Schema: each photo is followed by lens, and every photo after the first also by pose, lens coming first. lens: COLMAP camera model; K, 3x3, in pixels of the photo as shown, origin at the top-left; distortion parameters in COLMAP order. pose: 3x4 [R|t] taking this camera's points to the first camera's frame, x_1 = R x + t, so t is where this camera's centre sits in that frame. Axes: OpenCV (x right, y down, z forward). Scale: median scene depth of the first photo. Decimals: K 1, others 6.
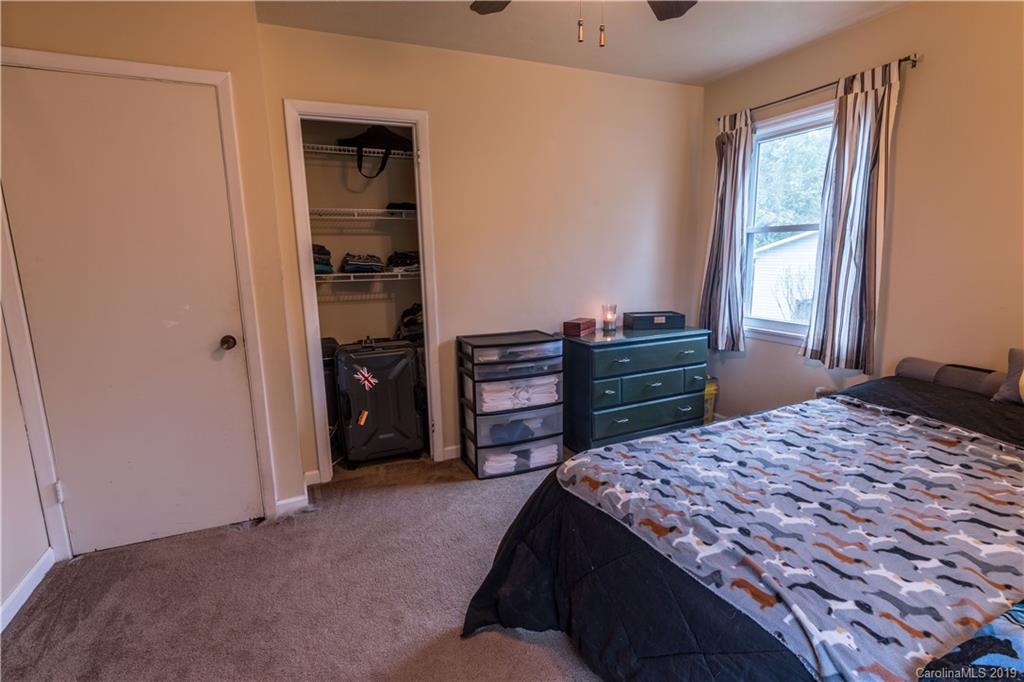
lens RADIAL K [[499.8, 0, 517.0], [0, 499.8, 341.9], [0, 0, 1]] dist [0.000540, -0.000024]
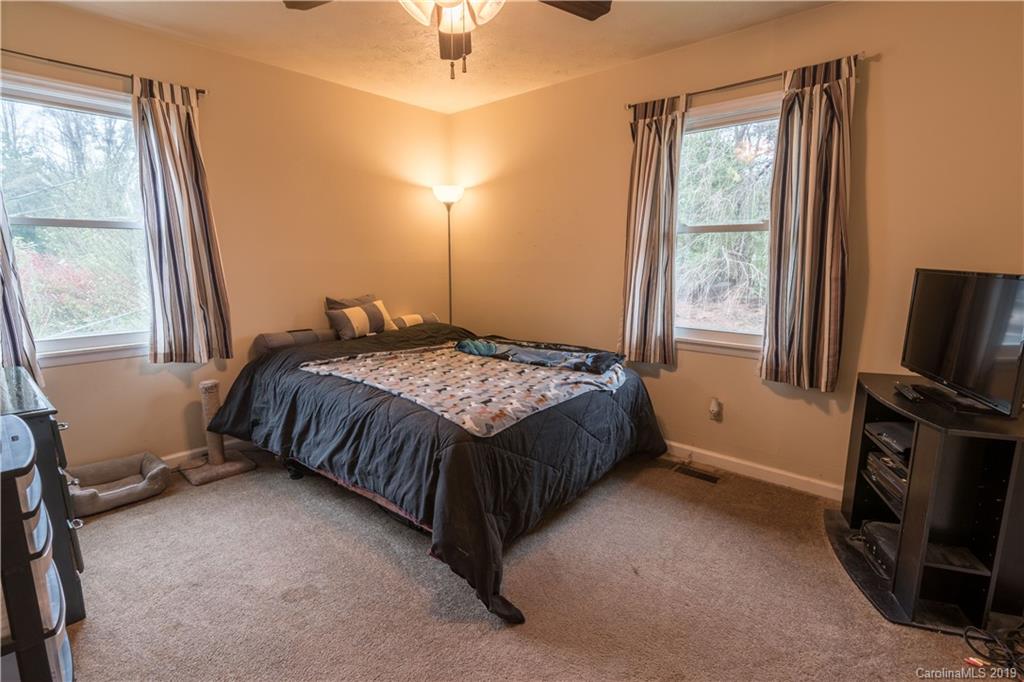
lens RADIAL K [[499.8, 0, 517.0], [0, 499.8, 341.9], [0, 0, 1]] dist [0.000540, -0.000024]
pose [[-0.405843, -0.137043, 0.903610, -0.637725], [0.166951, 0.960942, 0.220722, -0.120308], [-0.898565, 0.240437, -0.367112, 0.842769]]
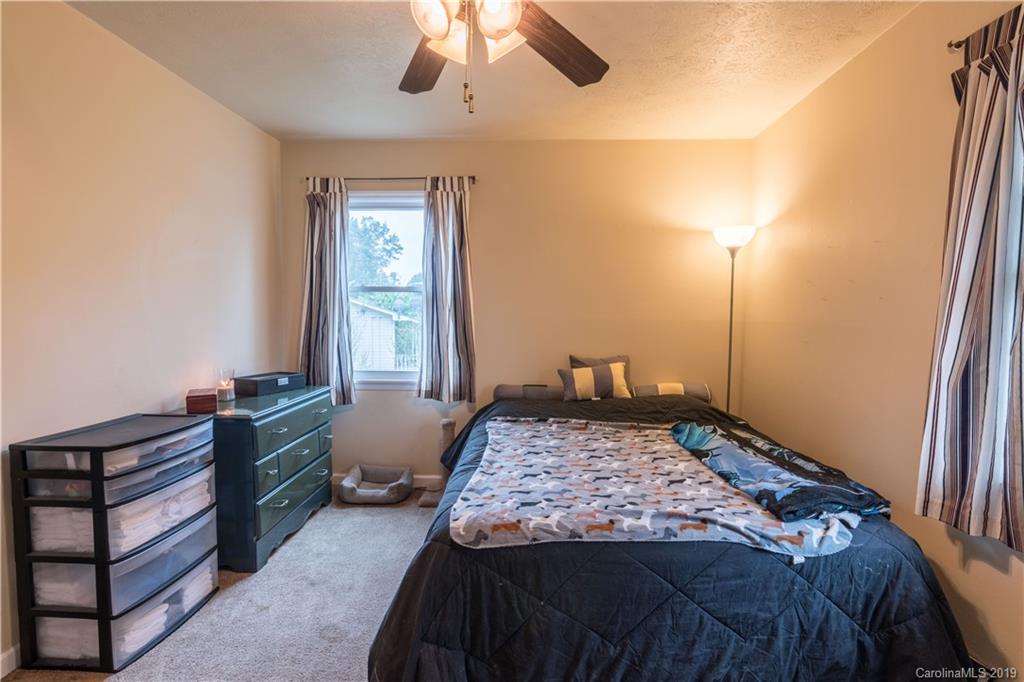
lens RADIAL K [[511.4, 0, 516.6], [0, 511.4, 341.6], [0, 0, 1]] dist [0.000556, -0.000013]
pose [[0.450884, -0.034569, 0.891913, -0.451232], [0.144267, 0.988934, -0.034601, -0.030088], [-0.880846, 0.144275, 0.450882, 0.278369]]
